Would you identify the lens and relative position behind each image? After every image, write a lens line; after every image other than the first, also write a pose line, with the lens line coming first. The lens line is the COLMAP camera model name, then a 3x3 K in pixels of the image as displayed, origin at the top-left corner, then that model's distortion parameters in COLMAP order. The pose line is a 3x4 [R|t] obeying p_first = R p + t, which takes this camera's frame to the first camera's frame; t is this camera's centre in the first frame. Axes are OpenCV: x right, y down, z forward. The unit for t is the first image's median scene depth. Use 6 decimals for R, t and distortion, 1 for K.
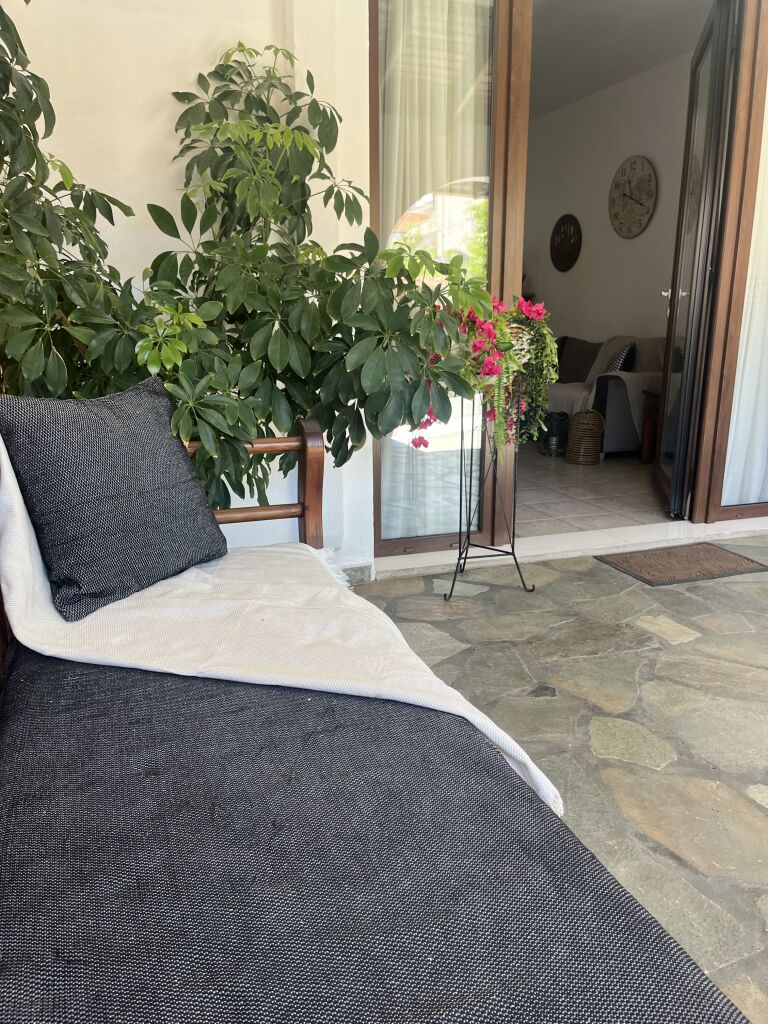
lens RADIAL K [[784.9, 0, 384.5], [0, 784.9, 520.1], [0, 0, 1]] dist [0.012570, 0.004411]
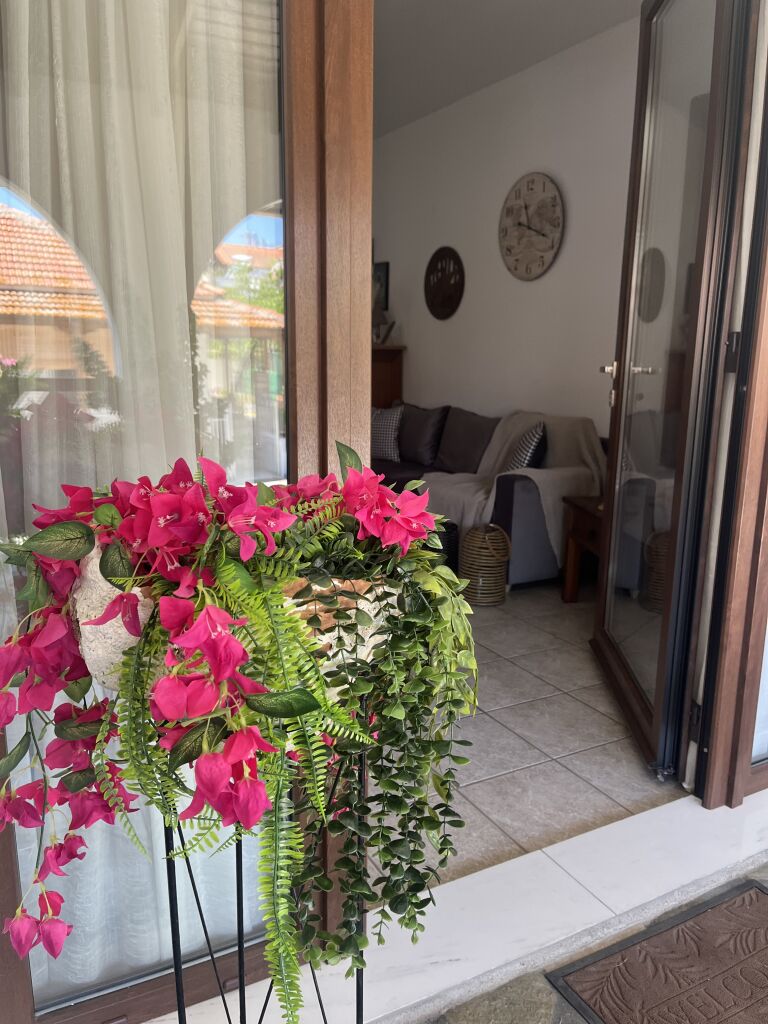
lens RADIAL K [[784.9, 0, 386.7], [0, 784.9, 502.2], [0, 0, 1]] dist [0.012570, 0.004411]
pose [[0.987663, -0.012092, 0.156125, 0.064653], [0.021501, 0.998043, -0.058717, -0.117020], [-0.155109, 0.061350, 0.985991, 0.327121]]
